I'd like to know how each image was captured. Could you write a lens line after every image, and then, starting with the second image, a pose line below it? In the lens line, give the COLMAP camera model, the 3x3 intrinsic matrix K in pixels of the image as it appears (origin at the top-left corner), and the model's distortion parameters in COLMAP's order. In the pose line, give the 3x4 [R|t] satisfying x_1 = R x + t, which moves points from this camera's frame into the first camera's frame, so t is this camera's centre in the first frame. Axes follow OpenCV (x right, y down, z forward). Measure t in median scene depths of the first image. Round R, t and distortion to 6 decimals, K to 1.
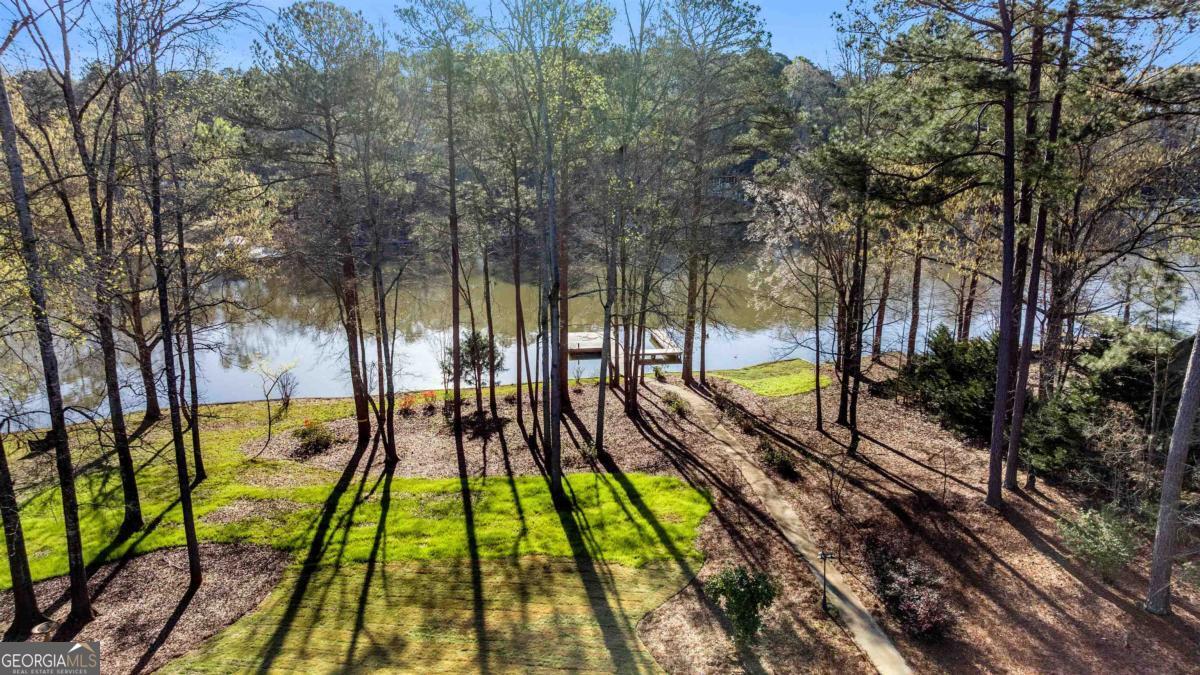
lens RADIAL K [[801.3, 0, 600.0], [0, 801.3, 337.5], [0, 0, 1]] dist [0.001075, -0.000209]
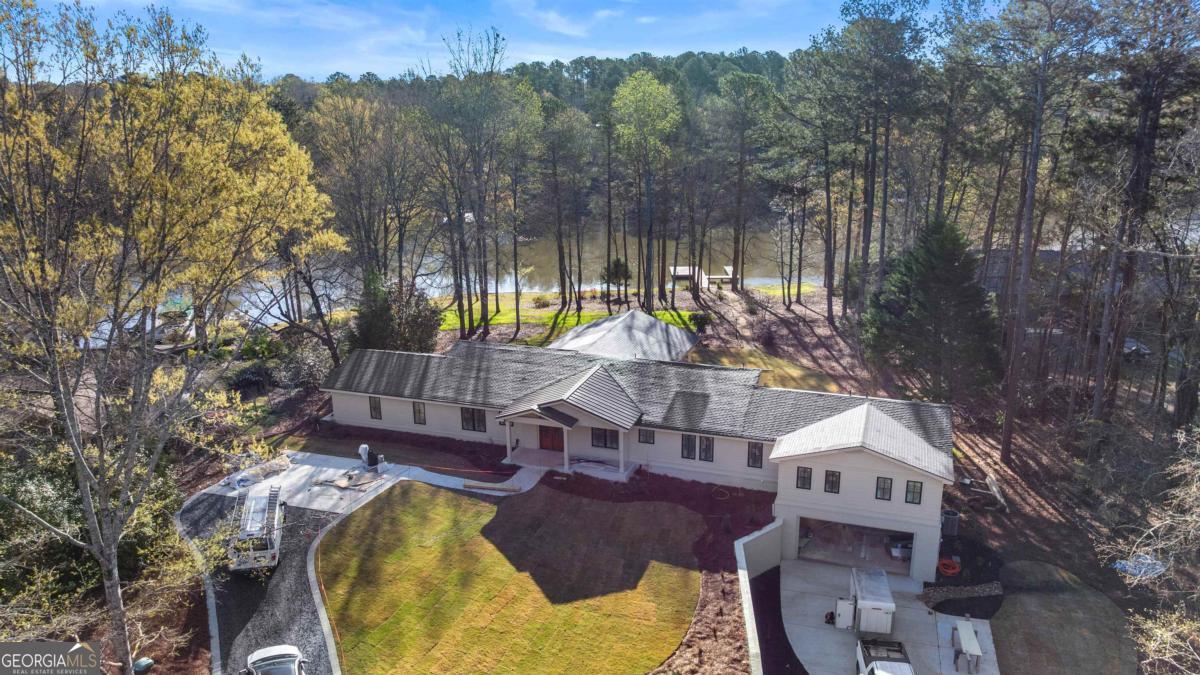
lens RADIAL K [[801.3, 0, 600.0], [0, 801.3, 337.5], [0, 0, 1]] dist [0.001075, -0.000209]
pose [[0.983974, 0.038119, -0.174189, 0.149410], [-0.033185, 0.998964, 0.031150, 0.129940], [0.175196, -0.024870, 0.984219, -0.939361]]
